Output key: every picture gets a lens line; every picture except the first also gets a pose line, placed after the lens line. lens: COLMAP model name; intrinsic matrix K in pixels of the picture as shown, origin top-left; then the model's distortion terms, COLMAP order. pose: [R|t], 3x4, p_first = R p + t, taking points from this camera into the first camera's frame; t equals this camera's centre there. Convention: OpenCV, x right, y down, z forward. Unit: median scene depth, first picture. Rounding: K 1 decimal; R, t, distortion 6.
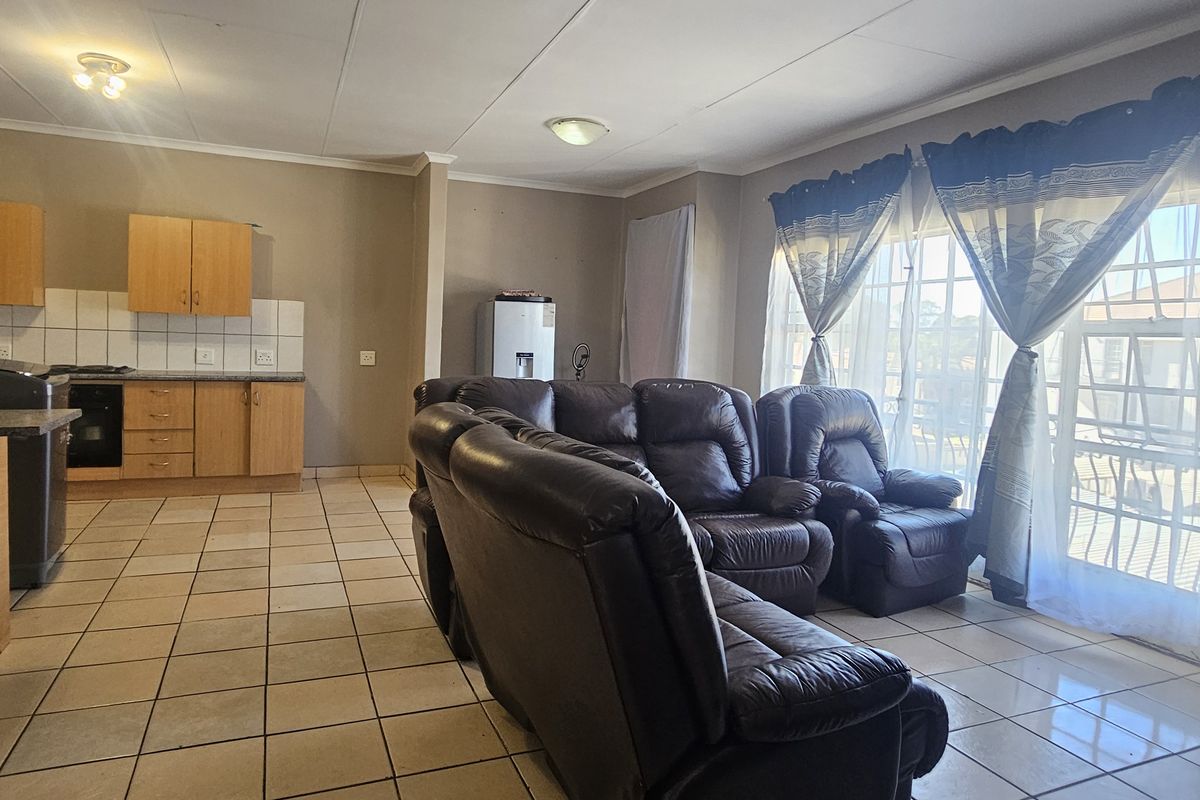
lens RADIAL K [[726.7, 0, 591.5], [0, 726.7, 391.7], [0, 0, 1]] dist [-0.006377, 0.000043]
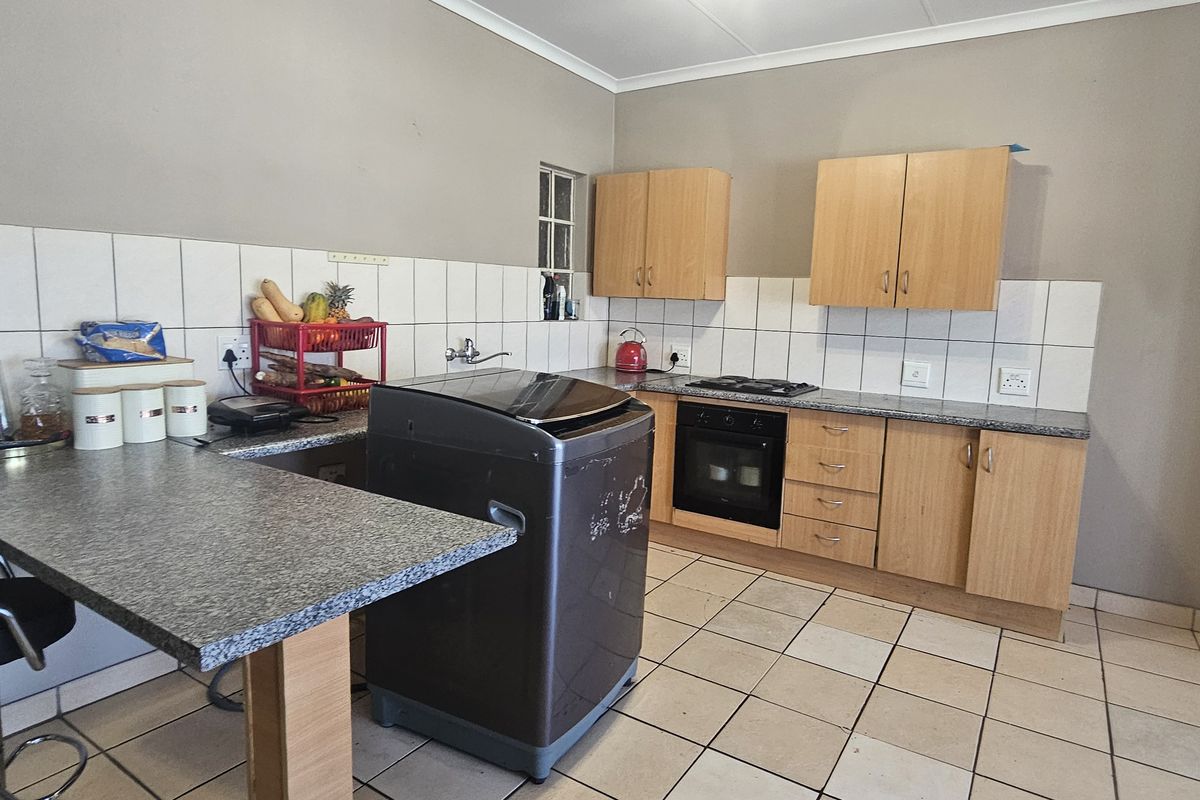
lens RADIAL K [[726.7, 0, 590.7], [0, 726.7, 374.9], [0, 0, 1]] dist [-0.006377, 0.000043]
pose [[0.552089, 0.066457, -0.831133, -0.169296], [-0.074082, 0.996786, 0.030492, -0.048193], [0.830488, 0.044738, 0.555237, 0.427696]]
